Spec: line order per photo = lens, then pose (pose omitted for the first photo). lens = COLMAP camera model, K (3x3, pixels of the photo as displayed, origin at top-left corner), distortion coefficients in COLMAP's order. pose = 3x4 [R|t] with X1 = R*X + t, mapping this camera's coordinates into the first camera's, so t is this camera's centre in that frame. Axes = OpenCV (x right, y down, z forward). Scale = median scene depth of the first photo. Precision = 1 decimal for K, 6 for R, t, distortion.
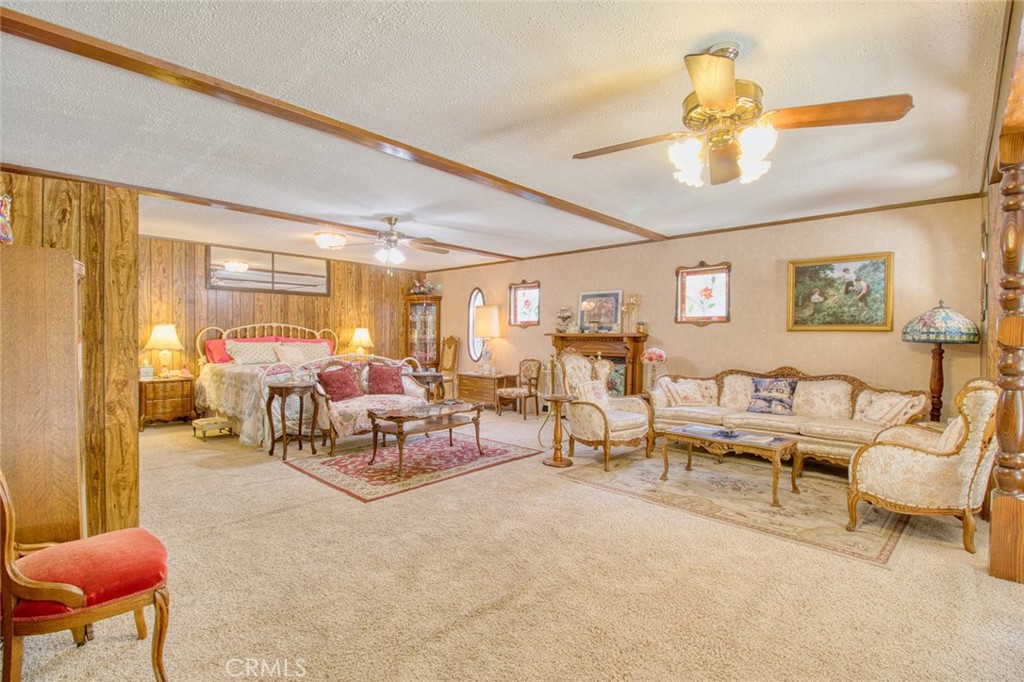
lens RADIAL K [[473.5, 0, 518.1], [0, 473.5, 343.6], [0, 0, 1]] dist [-0.003284, -0.011973]
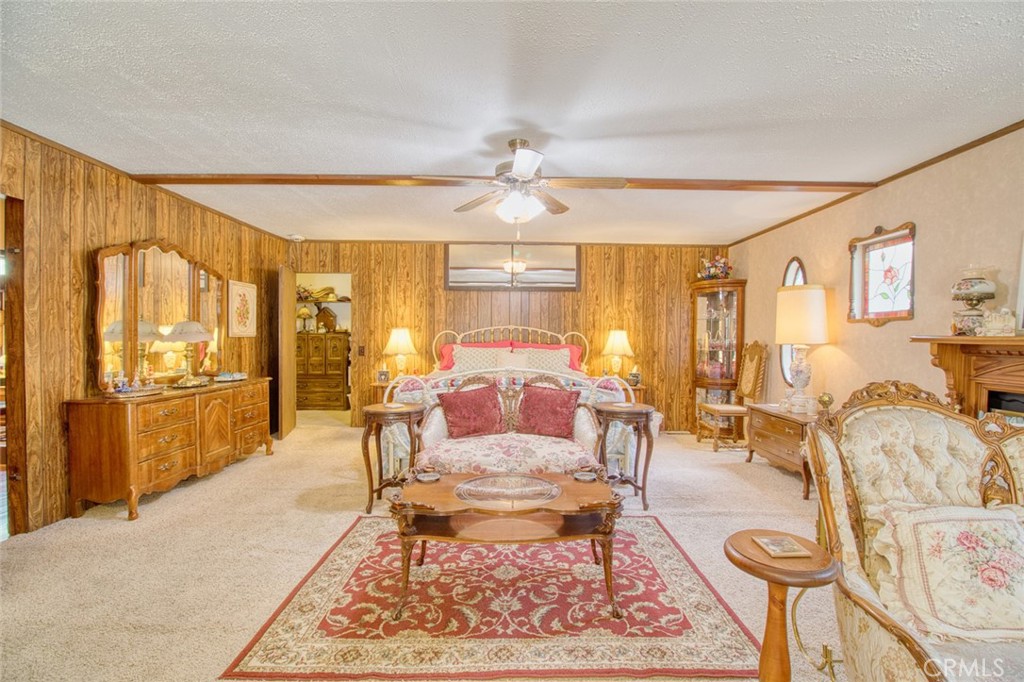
lens RADIAL K [[473.5, 0, 518.1], [0, 473.5, 343.6], [0, 0, 1]] dist [-0.003284, -0.011973]
pose [[0.685171, 0.007683, -0.728341, 0.169229], [-0.014882, 0.999883, -0.003452, -0.011605], [0.728230, 0.013205, 0.685206, 0.614313]]
